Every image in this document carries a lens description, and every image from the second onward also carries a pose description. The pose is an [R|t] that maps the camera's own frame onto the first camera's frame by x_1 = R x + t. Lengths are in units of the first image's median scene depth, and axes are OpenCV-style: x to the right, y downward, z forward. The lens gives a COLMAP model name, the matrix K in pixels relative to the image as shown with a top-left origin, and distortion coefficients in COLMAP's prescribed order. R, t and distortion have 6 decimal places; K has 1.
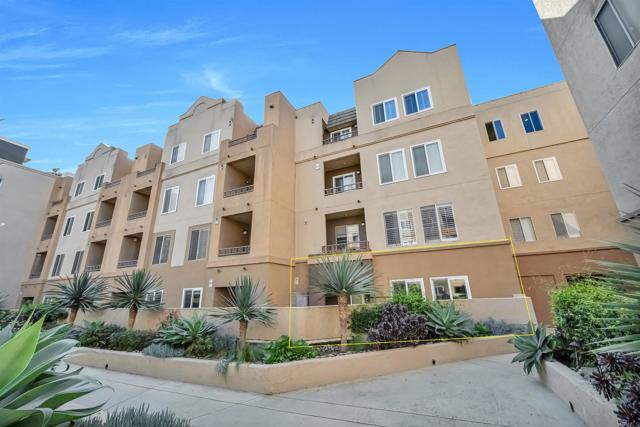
lens RADIAL K [[261.0, 0, 320.0], [0, 261.0, 213.5], [0, 0, 1]] dist [-0.014706, -0.000105]
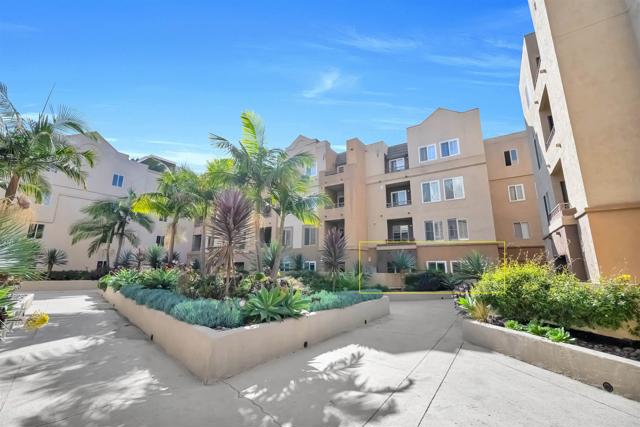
lens RADIAL K [[261.0, 0, 320.0], [0, 261.0, 213.5], [0, 0, 1]] dist [-0.014706, -0.000105]
pose [[0.986279, 0.001709, -0.165076, -0.126597], [0.016212, 0.994110, 0.107153, -0.218324], [0.164287, -0.108359, 0.980443, -0.669328]]
